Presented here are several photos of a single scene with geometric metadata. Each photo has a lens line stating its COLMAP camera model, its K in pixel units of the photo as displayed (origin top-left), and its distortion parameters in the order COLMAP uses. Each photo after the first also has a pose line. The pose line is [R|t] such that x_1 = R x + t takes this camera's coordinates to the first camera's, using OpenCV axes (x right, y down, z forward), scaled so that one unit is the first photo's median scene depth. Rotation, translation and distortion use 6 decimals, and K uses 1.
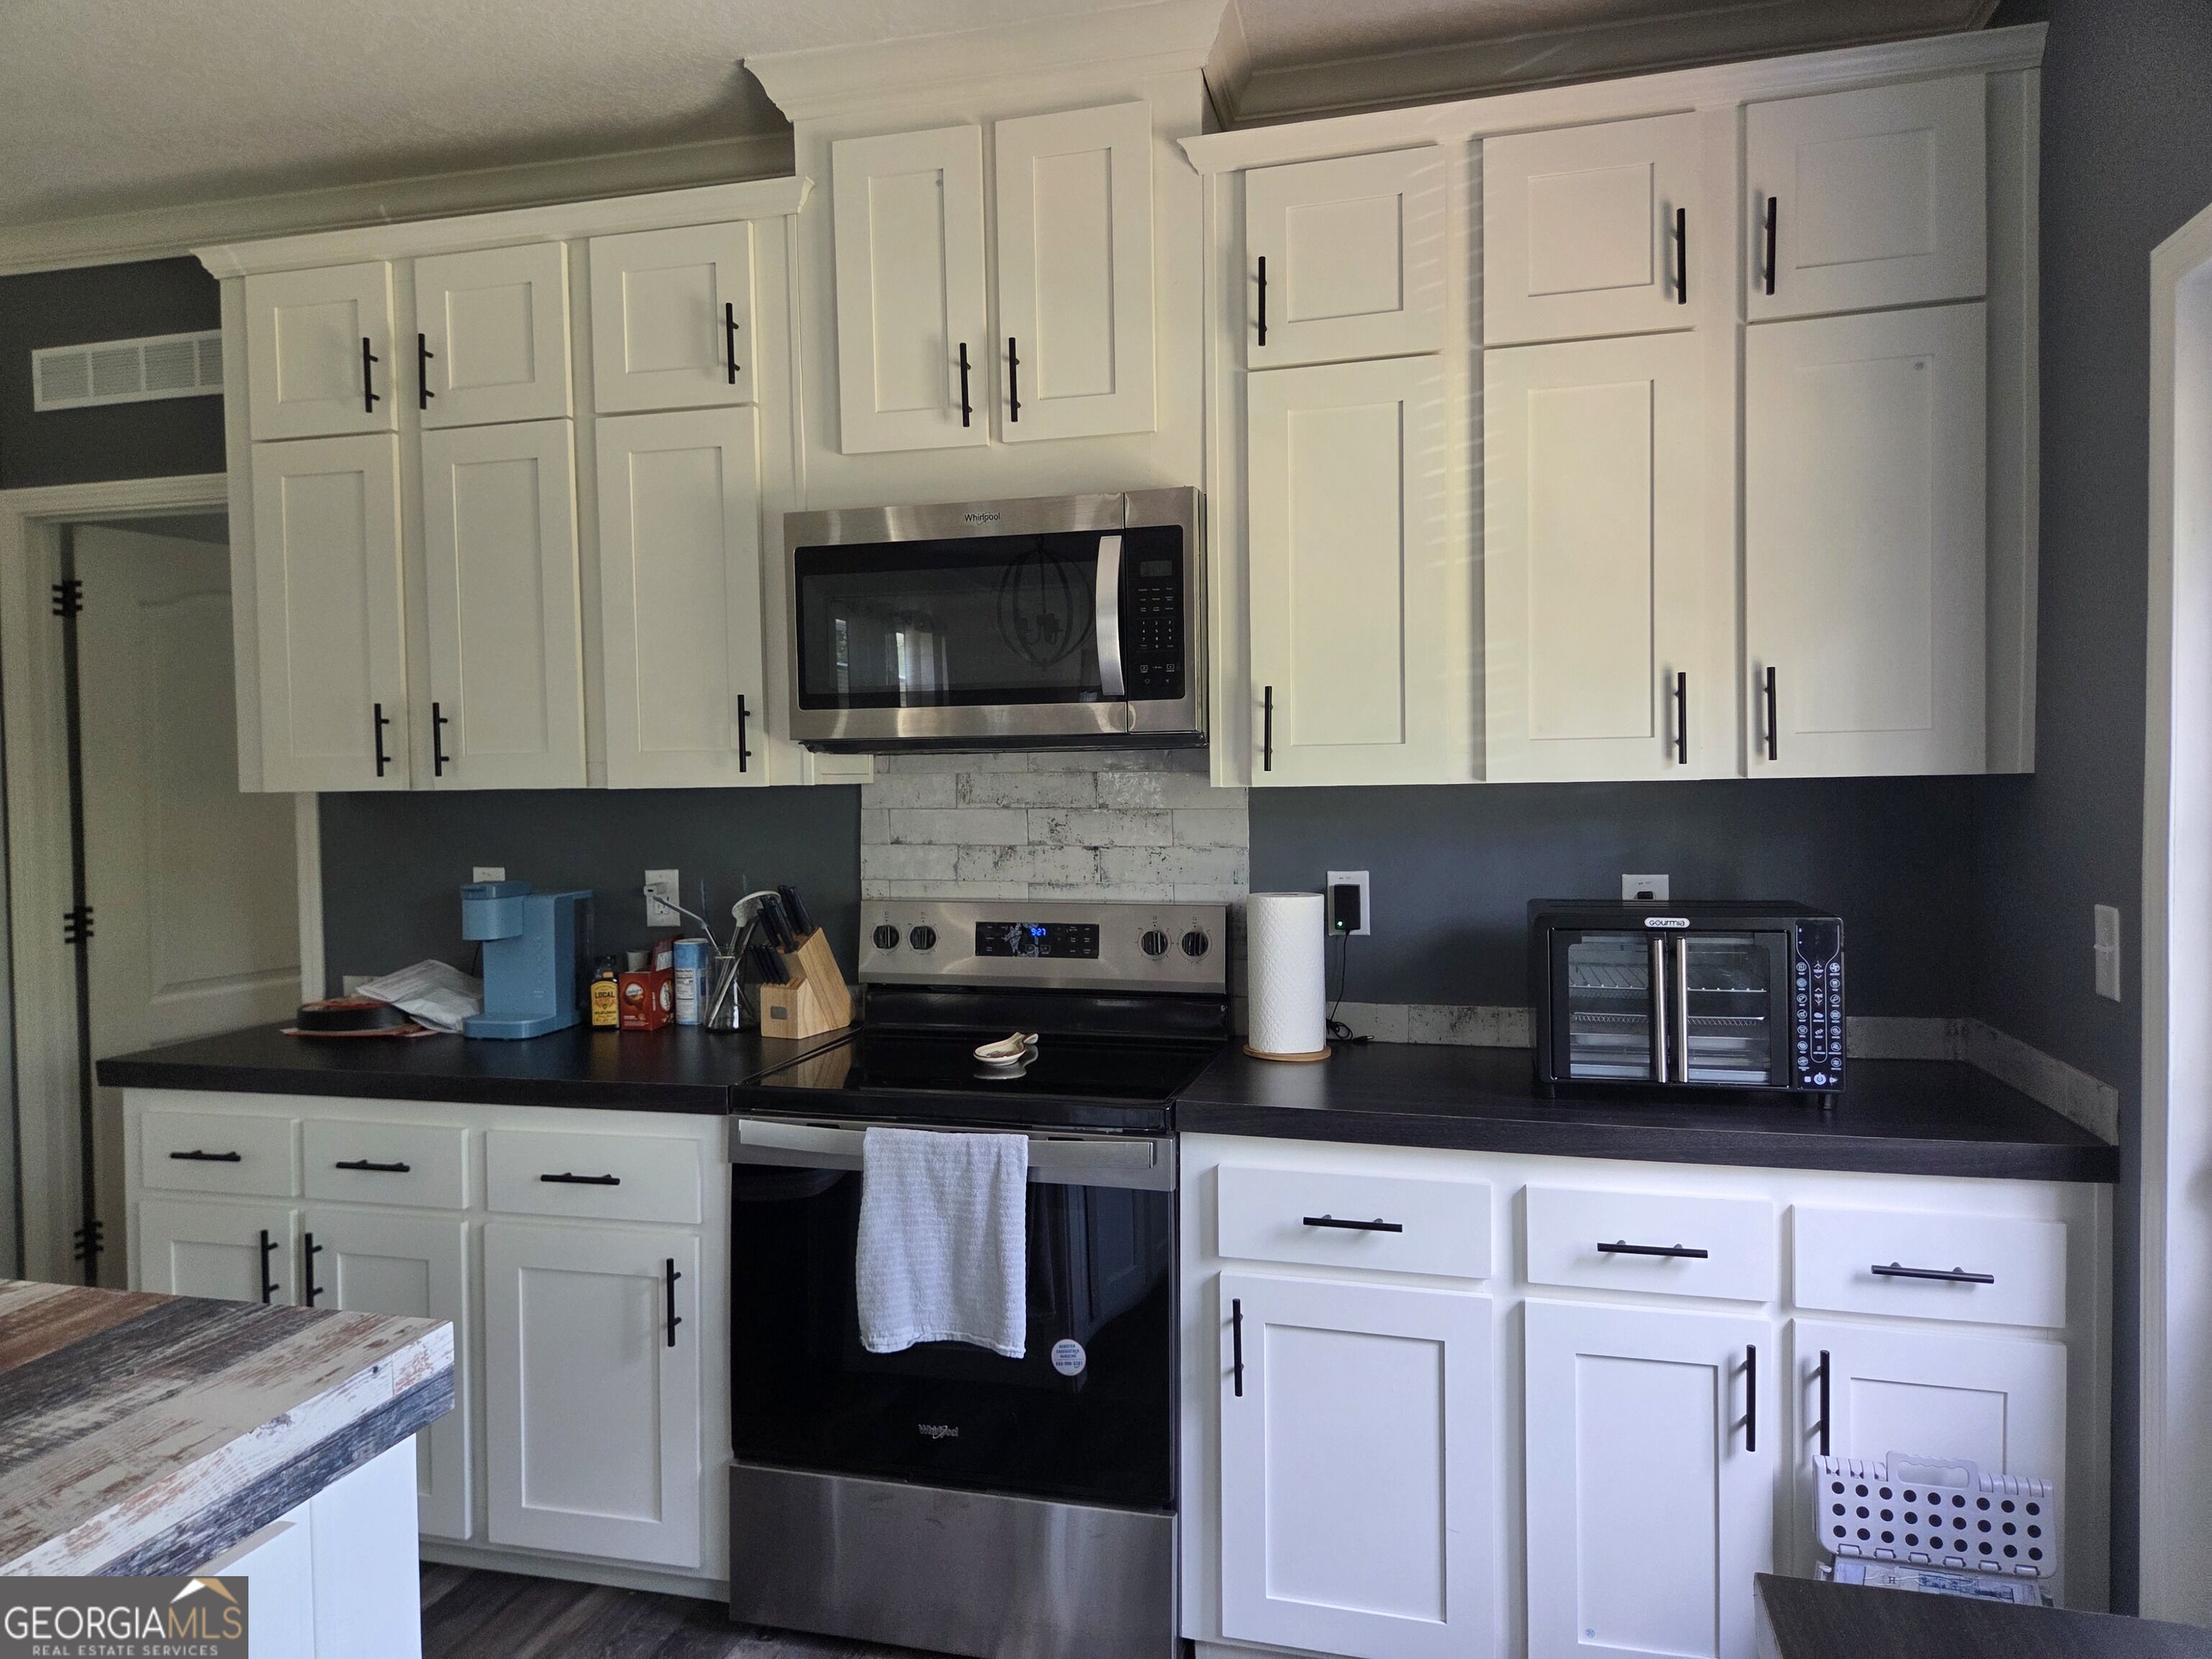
lens RADIAL K [[1482.0, 0, 1091.8], [0, 1482.0, 820.5], [0, 0, 1]] dist [0.065323, -0.048780]
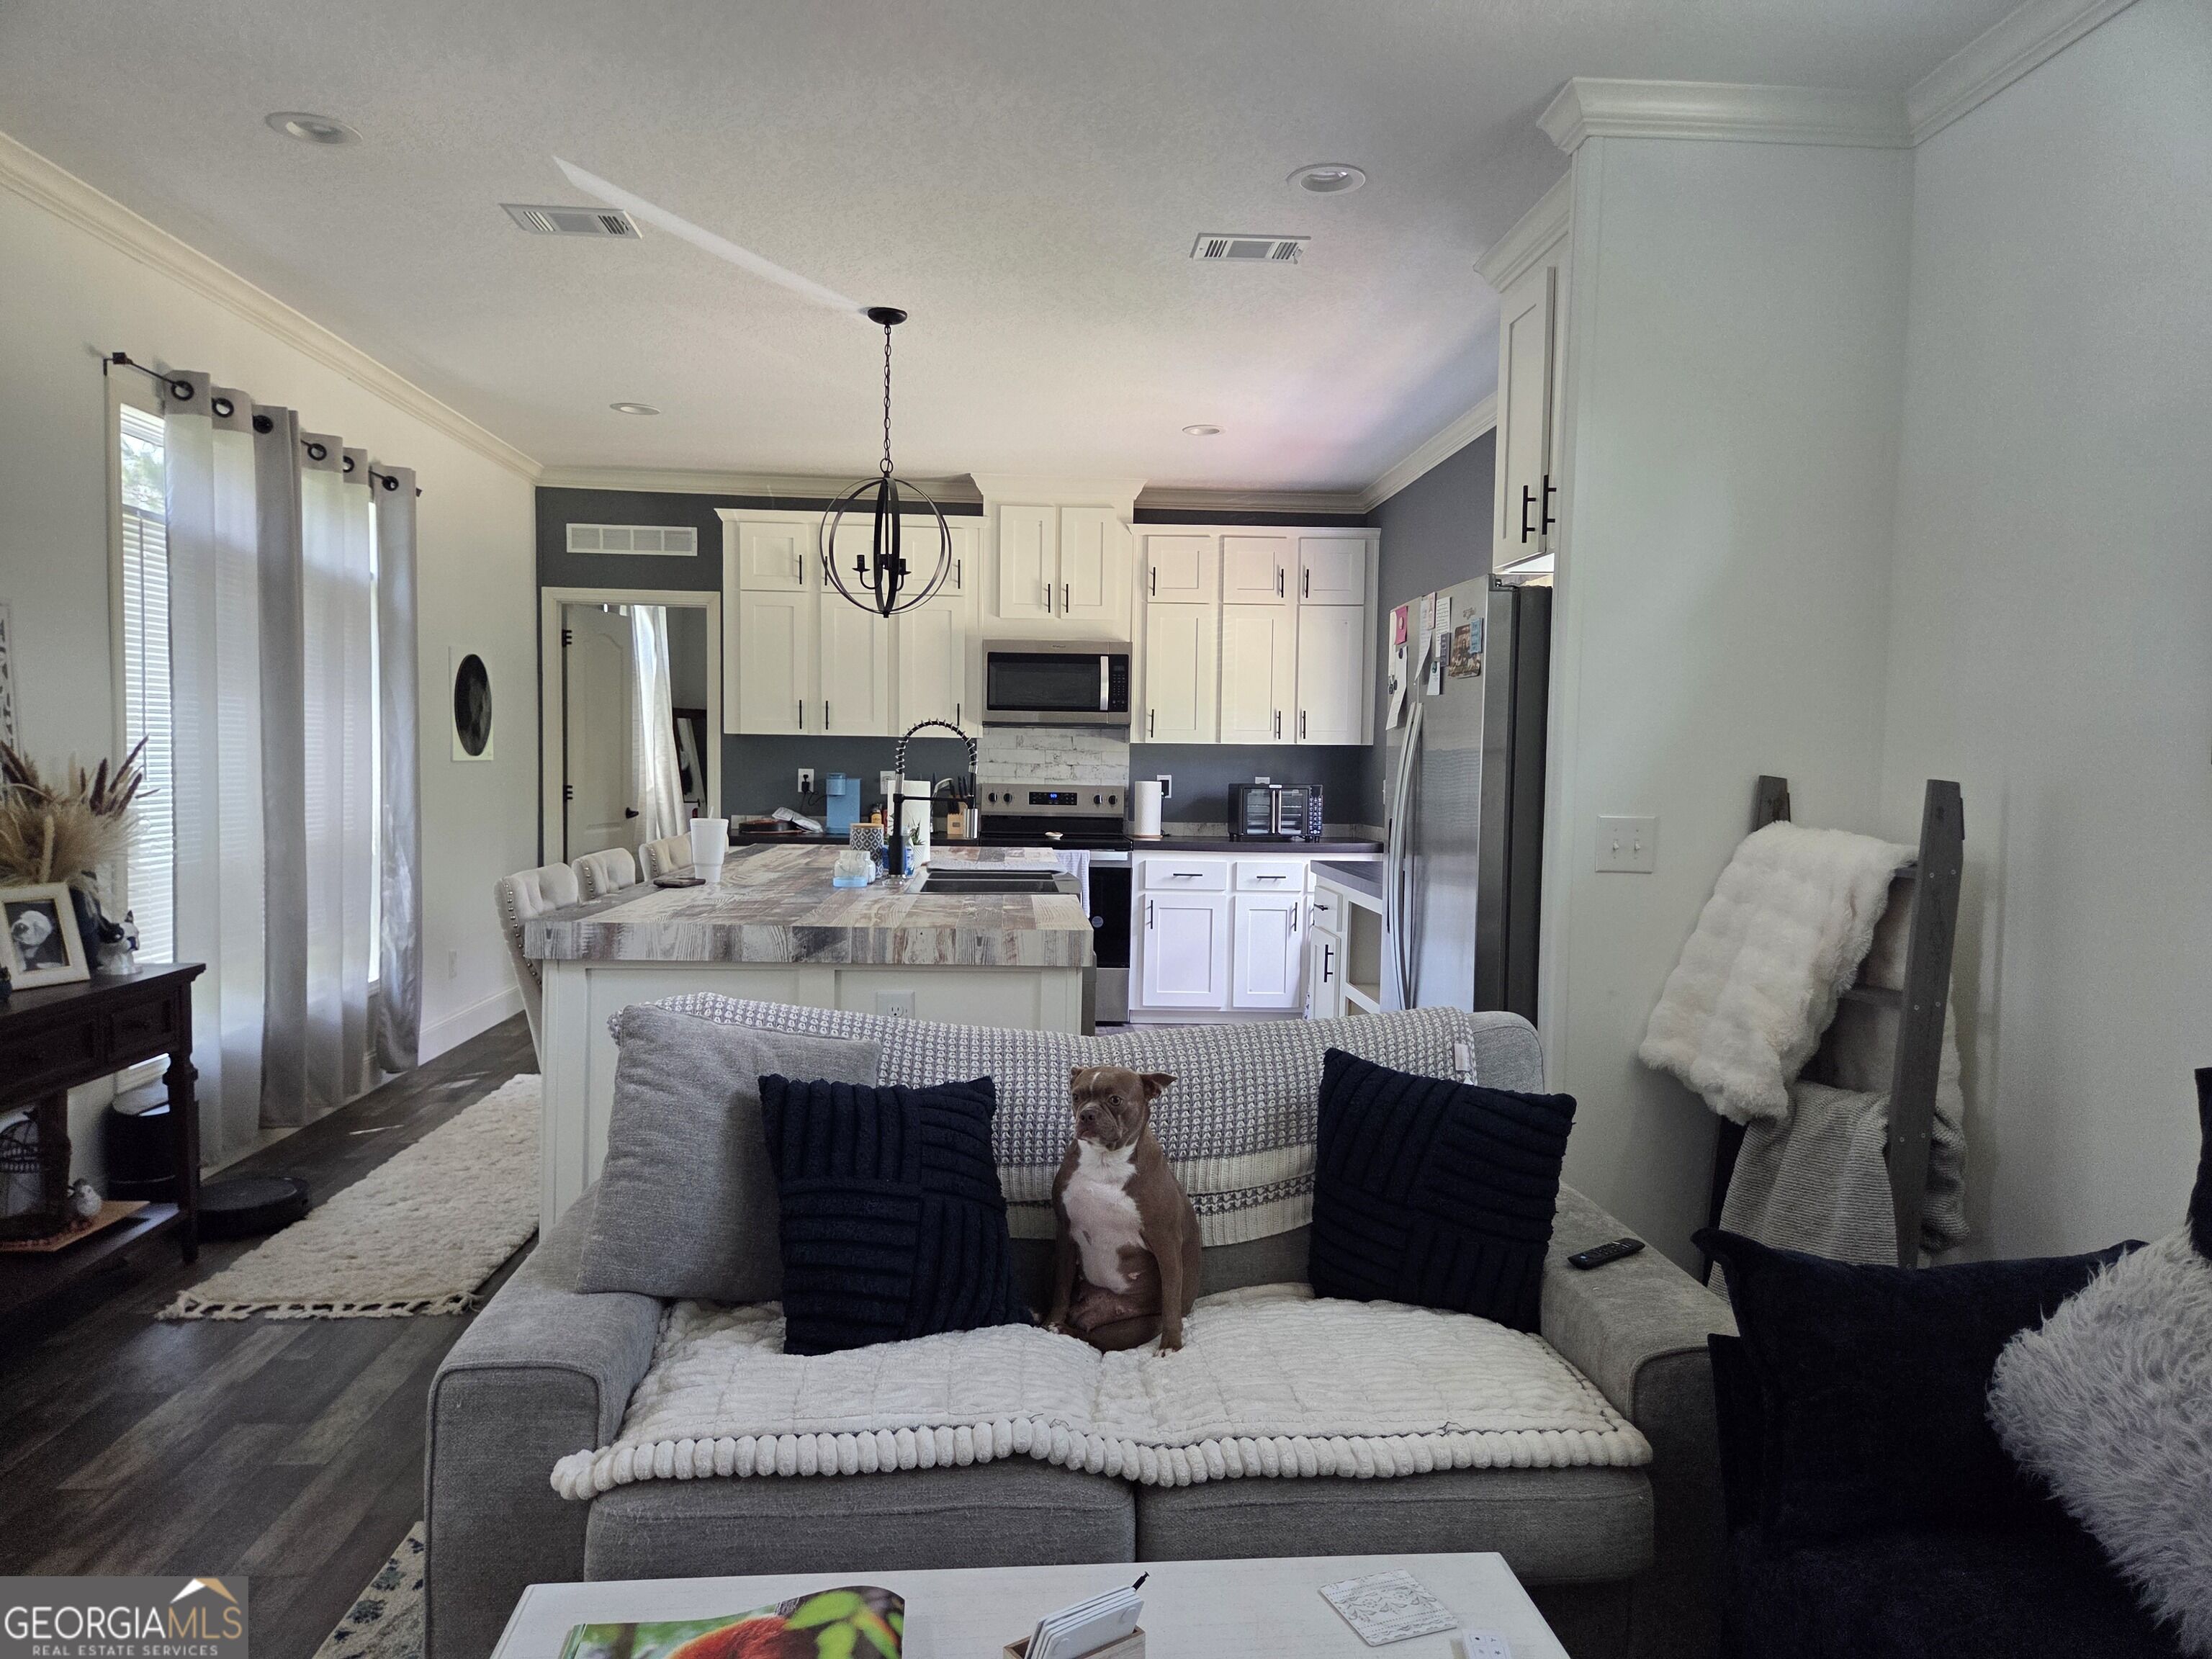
lens RADIAL K [[1482.0, 0, 1109.0], [0, 1482.0, 838.4], [0, 0, 1]] dist [0.065323, -0.048780]
pose [[0.949720, 0.012267, 0.312861, -0.871856], [-0.019039, 0.999646, 0.018600, 0.112724], [-0.312522, -0.023622, 0.949617, -1.765013]]
